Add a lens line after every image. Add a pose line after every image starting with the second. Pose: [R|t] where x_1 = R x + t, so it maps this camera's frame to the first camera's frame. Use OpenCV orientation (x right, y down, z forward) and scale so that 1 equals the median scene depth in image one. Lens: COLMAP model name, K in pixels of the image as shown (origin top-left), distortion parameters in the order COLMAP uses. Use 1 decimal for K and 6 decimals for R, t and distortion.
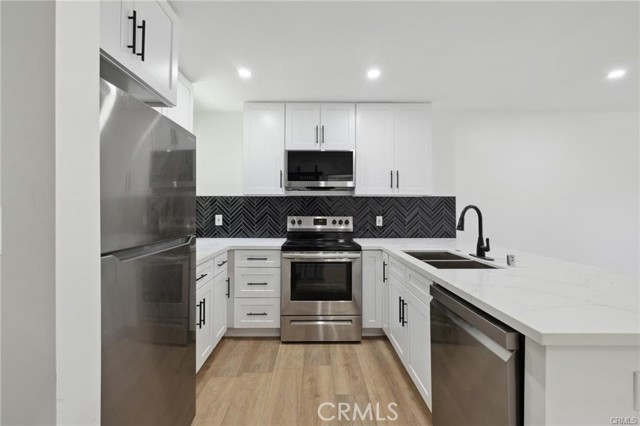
lens RADIAL K [[278.0, 0, 316.0], [0, 278.0, 212.0], [0, 0, 1]] dist [-0.000164, -0.000493]
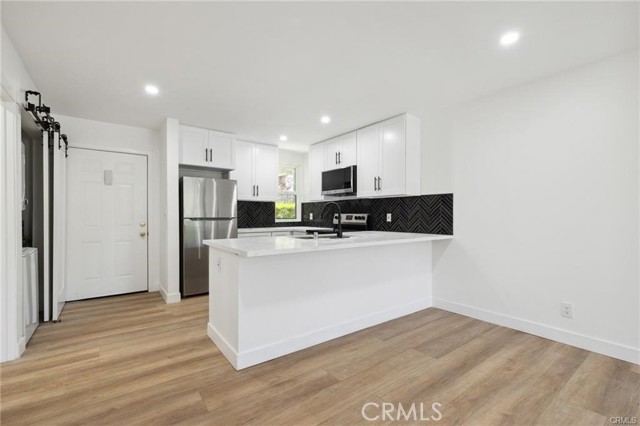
lens RADIAL K [[282.2, 0, 318.9], [0, 282.2, 220.5], [0, 0, 1]] dist [-0.001023, -0.000398]
pose [[0.588865, 0.019030, -0.808007, 1.092669], [0.011818, 0.999413, 0.032151, 0.002585], [0.808145, -0.028482, 0.588295, 0.023035]]
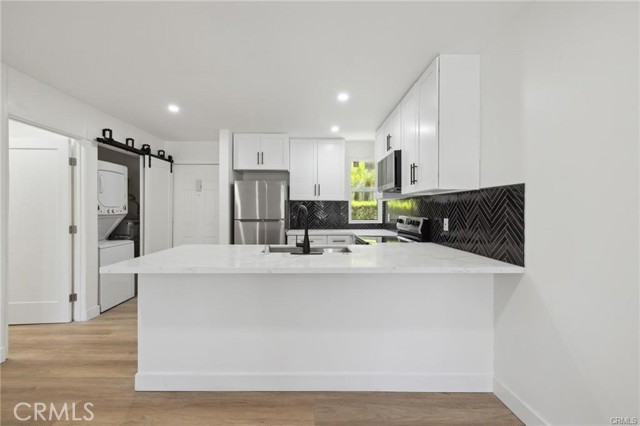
lens RADIAL K [[278.0, 0, 316.0], [0, 278.0, 212.0], [0, 0, 1]] dist [-0.000164, -0.000493]
pose [[-0.003621, 0.012104, -0.999920, 1.056088], [0.018921, 0.999749, 0.012034, -0.019643], [0.999814, -0.018876, -0.003849, 0.664496]]
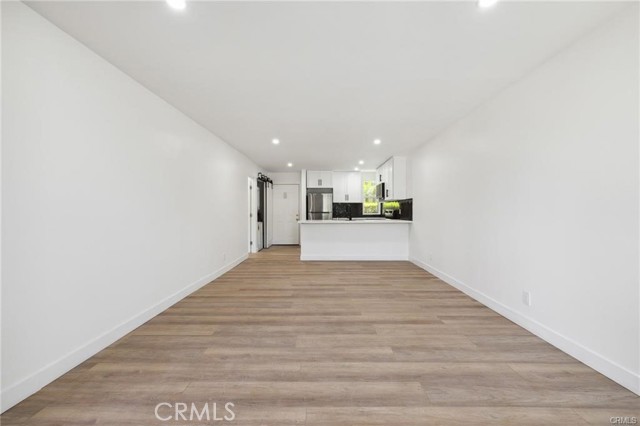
lens RADIAL K [[278.0, 0, 316.0], [0, 278.0, 212.0], [0, 0, 1]] dist [-0.000164, -0.000493]
pose [[-0.041082, 0.005818, -0.999139, 2.490521], [0.023459, 0.999713, 0.004857, 0.011676], [0.998880, -0.023239, -0.041207, 0.462612]]
